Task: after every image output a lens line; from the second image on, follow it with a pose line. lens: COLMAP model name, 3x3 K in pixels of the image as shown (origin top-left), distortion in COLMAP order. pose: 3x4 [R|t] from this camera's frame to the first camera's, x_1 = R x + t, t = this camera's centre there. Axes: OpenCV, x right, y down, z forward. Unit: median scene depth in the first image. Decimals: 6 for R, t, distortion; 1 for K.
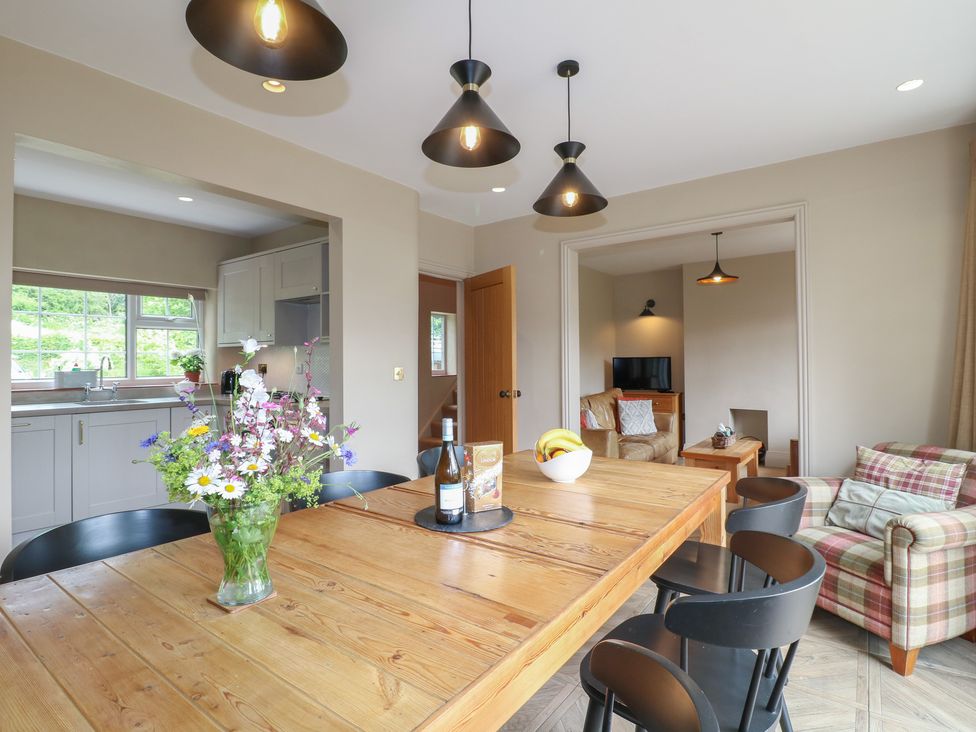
lens RADIAL K [[516.3, 0, 481.8], [0, 516.3, 356.7], [0, 0, 1]] dist [-0.007192, -0.004495]
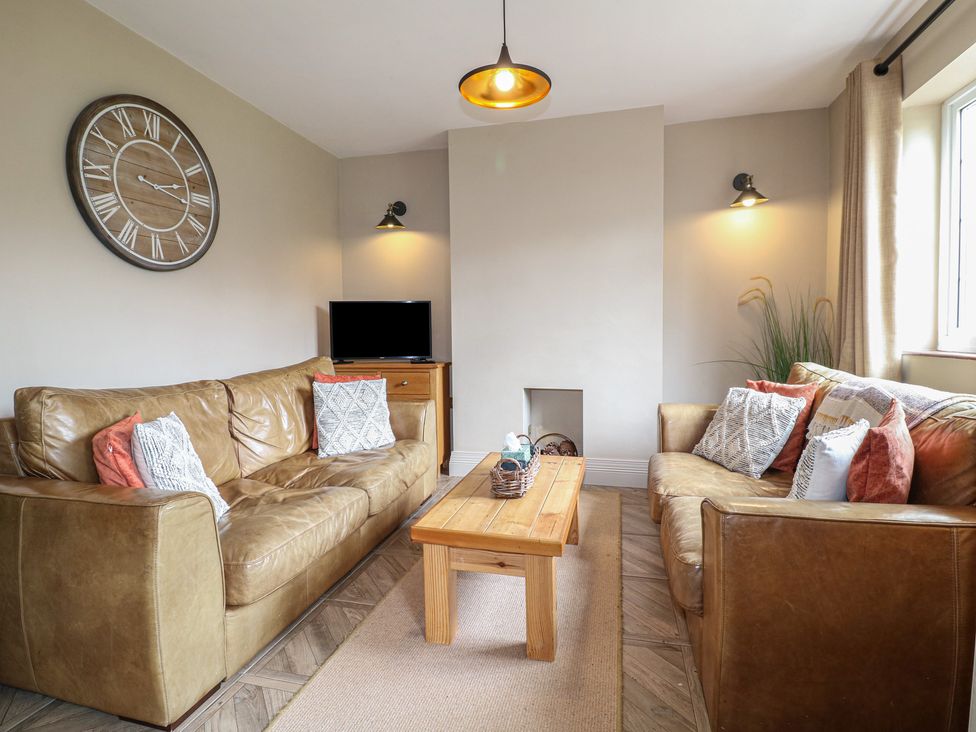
lens RADIAL K [[516.3, 0, 480.5], [0, 516.3, 359.0], [0, 0, 1]] dist [-0.007192, -0.004495]
pose [[0.930196, -0.027197, 0.366055, 0.234394], [0.005791, 0.998215, 0.059449, 0.035441], [-0.367019, -0.053179, 0.928692, 0.504027]]
